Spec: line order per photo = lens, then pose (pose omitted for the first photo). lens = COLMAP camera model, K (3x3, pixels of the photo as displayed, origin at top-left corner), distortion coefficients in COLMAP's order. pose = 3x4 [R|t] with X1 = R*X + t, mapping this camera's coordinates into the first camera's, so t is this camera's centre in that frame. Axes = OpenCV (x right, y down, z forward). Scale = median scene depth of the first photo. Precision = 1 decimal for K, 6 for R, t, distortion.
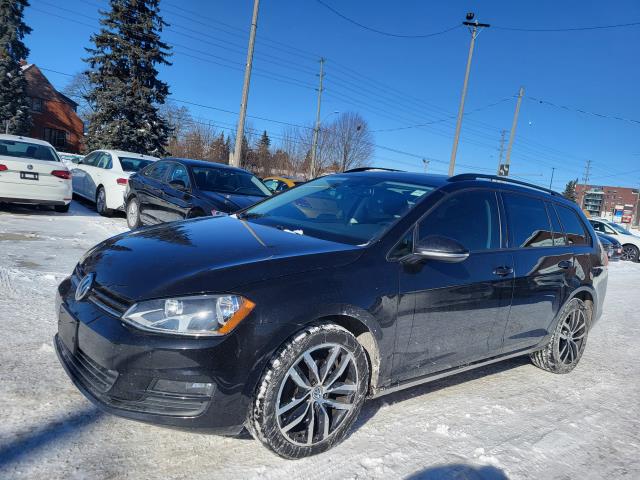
lens RADIAL K [[488.3, 0, 320.0], [0, 488.3, 240.0], [0, 0, 1]] dist [0.055307, -0.037847]
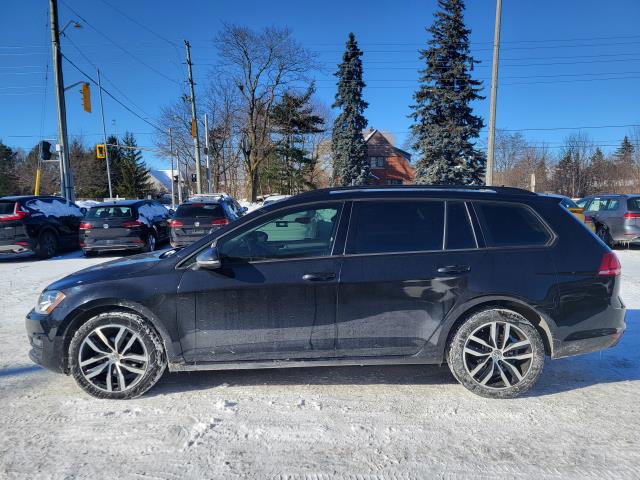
lens RADIAL K [[488.3, 0, 320.0], [0, 488.3, 240.0], [0, 0, 1]] dist [0.055307, -0.037847]
pose [[0.740526, -0.081320, -0.667090, 0.111412], [0.038150, 0.996138, -0.079082, 0.007065], [0.670944, 0.033113, 0.740768, 0.021406]]
